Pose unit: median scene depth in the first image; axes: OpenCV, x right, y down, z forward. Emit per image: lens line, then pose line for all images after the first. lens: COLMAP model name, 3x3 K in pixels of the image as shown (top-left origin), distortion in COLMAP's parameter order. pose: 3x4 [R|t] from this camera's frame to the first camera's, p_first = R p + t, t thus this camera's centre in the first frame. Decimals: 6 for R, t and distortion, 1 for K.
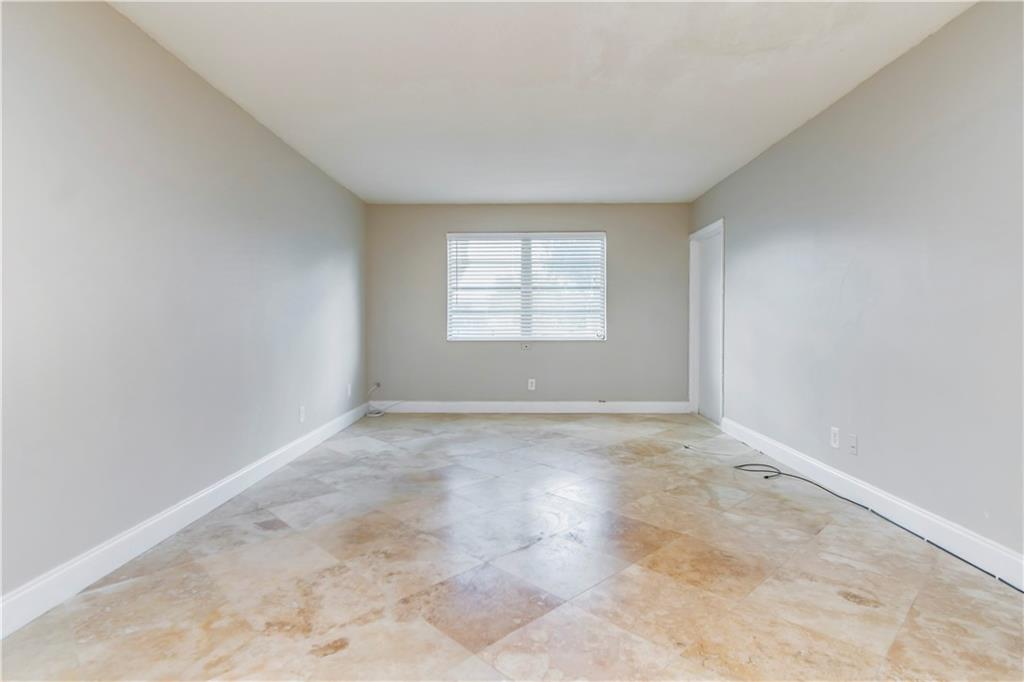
lens RADIAL K [[534.9, 0, 508.8], [0, 534.9, 338.4], [0, 0, 1]] dist [0.003120, 0.000622]
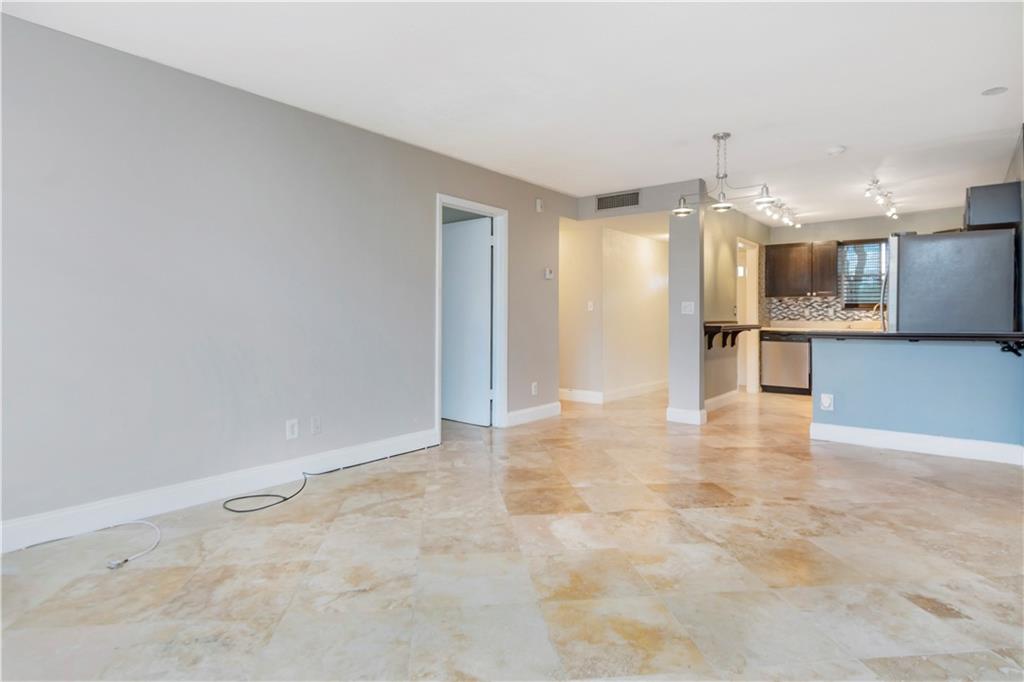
lens RADIAL K [[551.1, 0, 490.2], [0, 551.1, 305.6], [0, 0, 1]] dist [-0.001283, -0.001757]
pose [[-0.775806, 0.012927, 0.630839, -0.482573], [0.020685, 0.999774, 0.004951, -0.069520], [-0.630633, 0.016890, -0.775898, 2.067937]]
